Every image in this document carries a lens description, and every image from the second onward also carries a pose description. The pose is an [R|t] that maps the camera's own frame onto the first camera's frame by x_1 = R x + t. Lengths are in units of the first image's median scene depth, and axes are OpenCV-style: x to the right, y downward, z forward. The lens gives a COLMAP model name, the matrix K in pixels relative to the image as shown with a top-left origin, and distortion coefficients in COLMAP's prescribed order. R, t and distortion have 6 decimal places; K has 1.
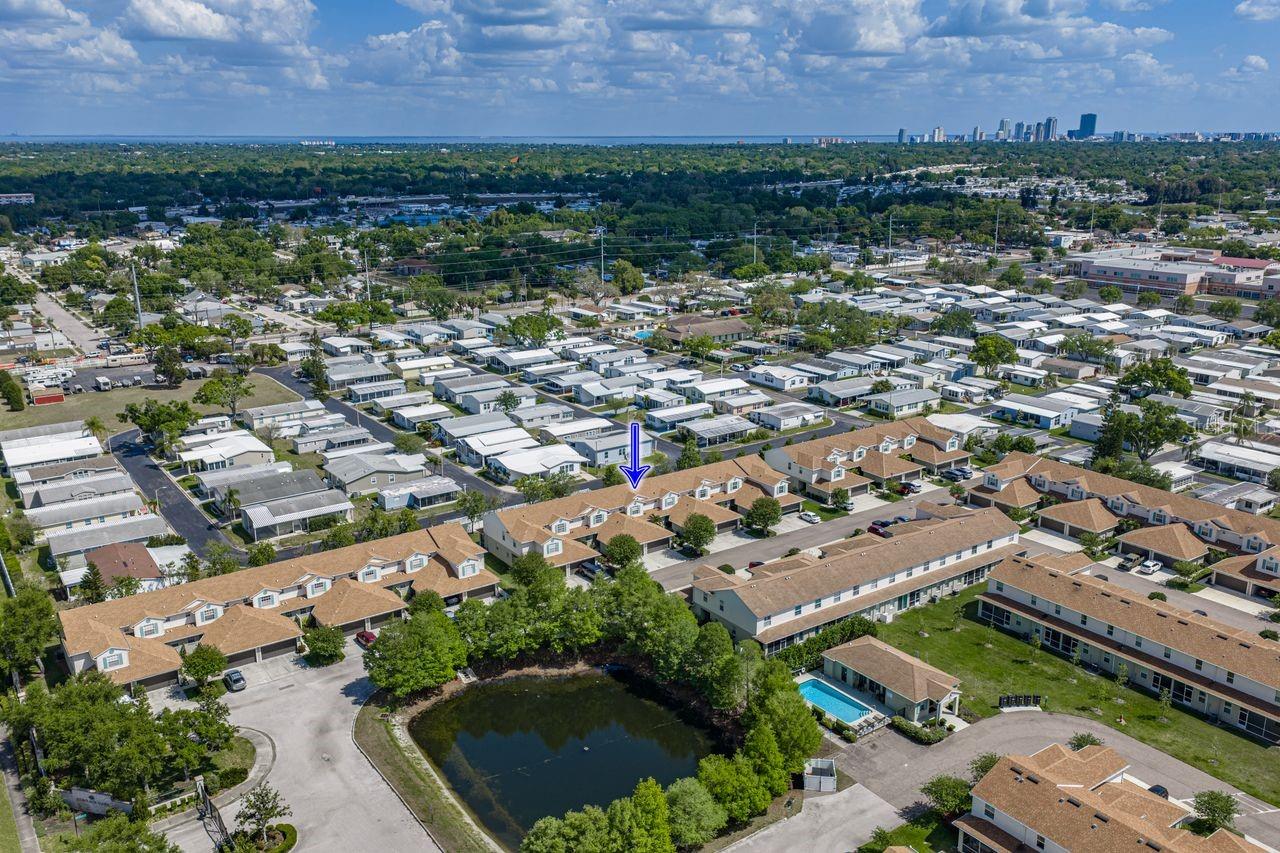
lens RADIAL K [[1062.4, 0, 640.0], [0, 1062.4, 426.5], [0, 0, 1]] dist [0.025297, -0.008509]
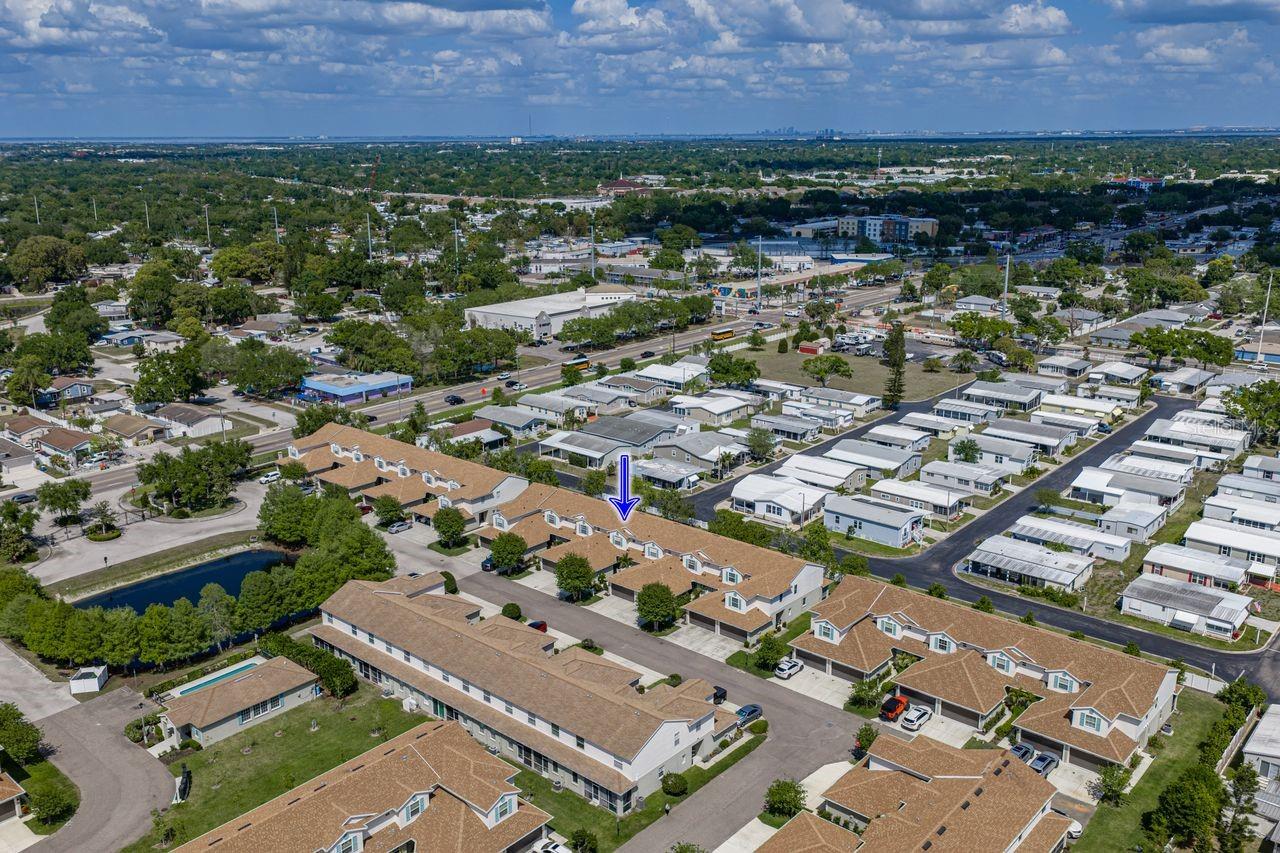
lens RADIAL K [[1073.2, 0, 641.2], [0, 1073.2, 439.1], [0, 0, 1]] dist [0.037967, -0.018754]
pose [[0.228027, 0.268479, -0.935907, 0.715307], [-0.253488, 0.944453, 0.209170, -0.172111], [0.940078, 0.189545, 0.283417, 0.628238]]
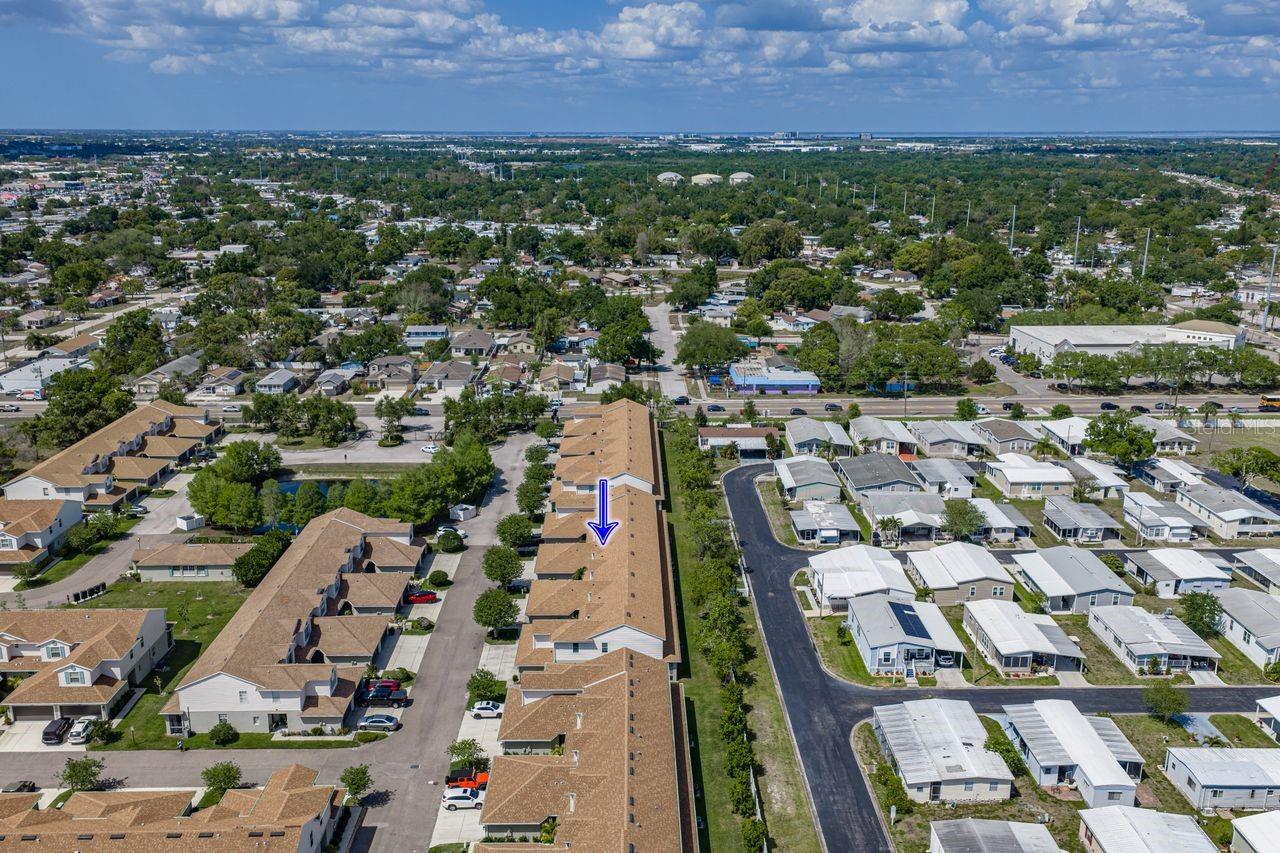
lens RADIAL K [[1104.4, 0, 648.6], [0, 1104.4, 458.3], [0, 0, 1]] dist [0.038630, -0.025761]
pose [[-0.569893, 0.235561, -0.787231, 0.573236], [-0.222563, 0.877971, 0.423831, -0.331243], [0.791004, 0.416746, -0.447923, 1.199042]]
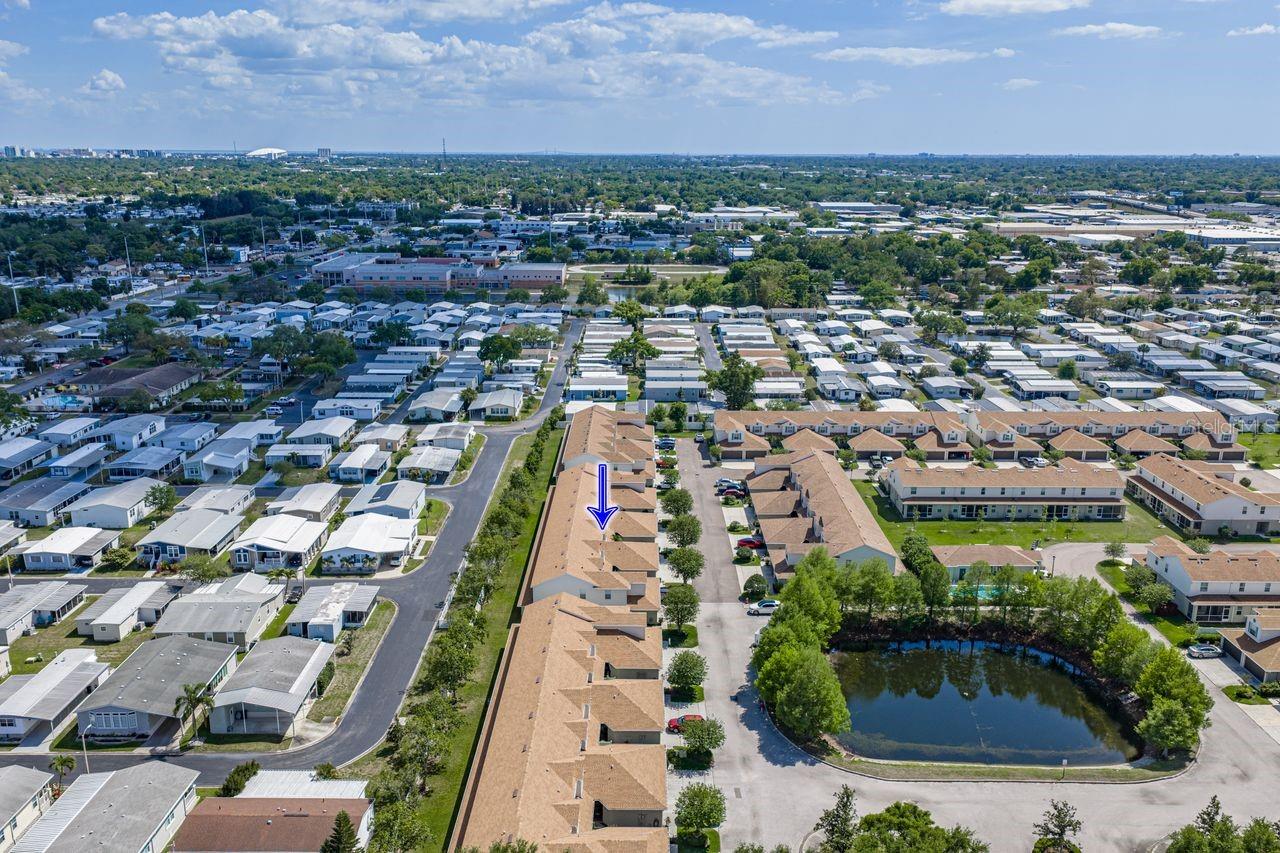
lens RADIAL K [[1073.2, 0, 641.2], [0, 1073.2, 439.1], [0, 0, 1]] dist [0.037967, -0.018754]
pose [[0.581027, -0.209859, 0.786363, -0.619276], [0.214683, 0.971485, 0.100639, -0.081379], [-0.785059, 0.110345, 0.609513, 0.314364]]
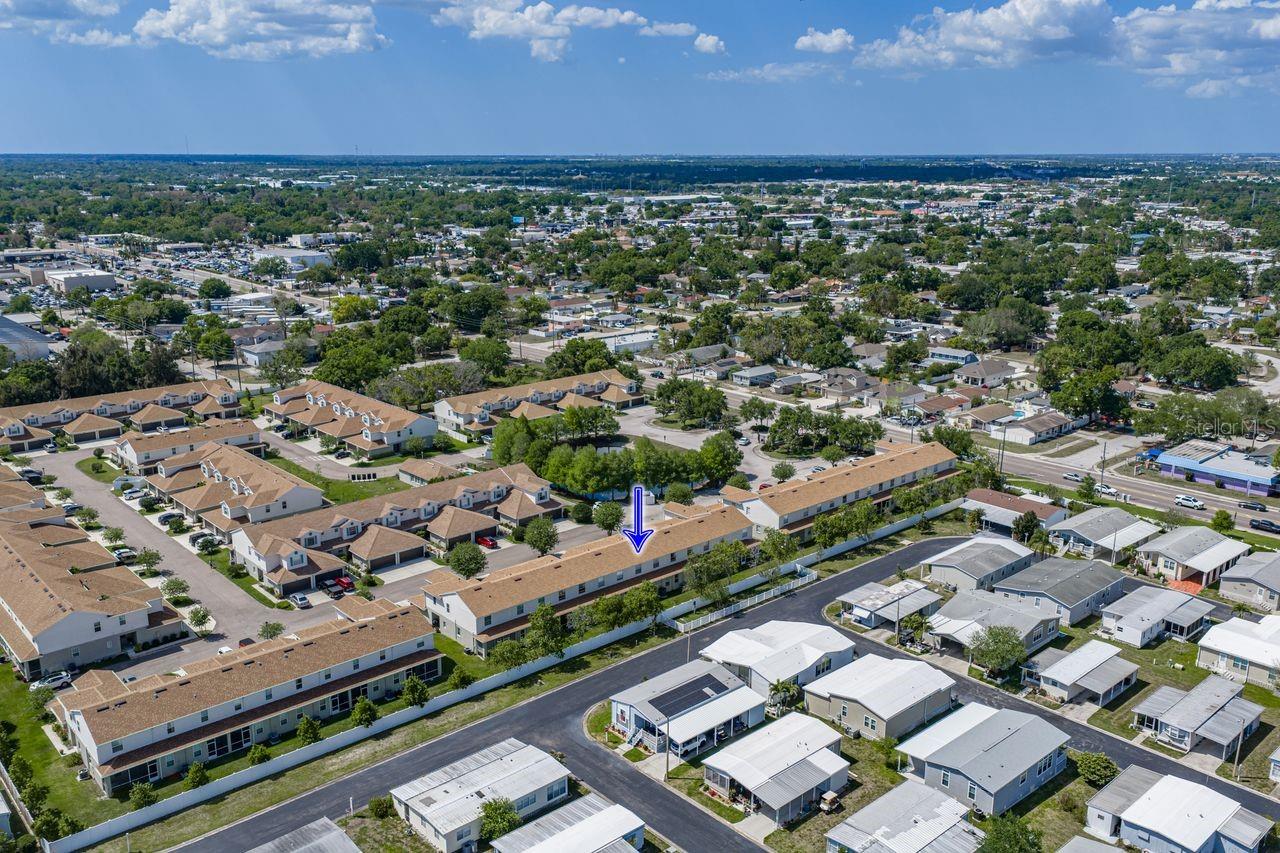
lens RADIAL K [[1073.2, 0, 641.2], [0, 1073.2, 439.1], [0, 0, 1]] dist [0.037967, -0.018754]
pose [[-0.994323, 0.027297, -0.102842, 0.055168], [-0.029027, 0.860282, 0.508991, -0.414315], [0.102367, 0.509087, -0.854606, 1.494469]]
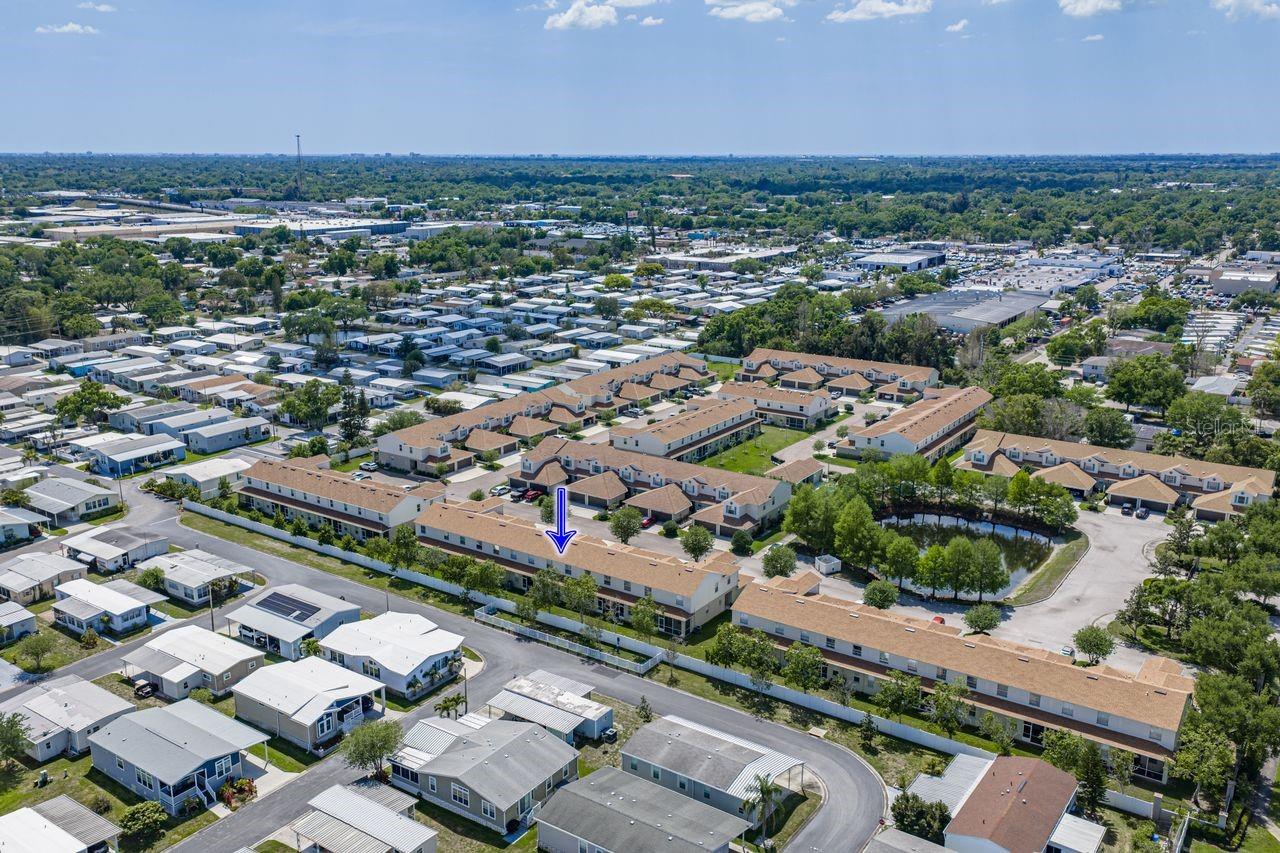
lens RADIAL K [[1070.5, 0, 638.0], [0, 1070.5, 427.6], [0, 0, 1]] dist [0.035202, -0.007026]
pose [[-0.322096, -0.238290, 0.916227, -0.732637], [0.256900, 0.909490, 0.326850, -0.272721], [-0.911184, 0.340656, -0.231726, 0.972875]]
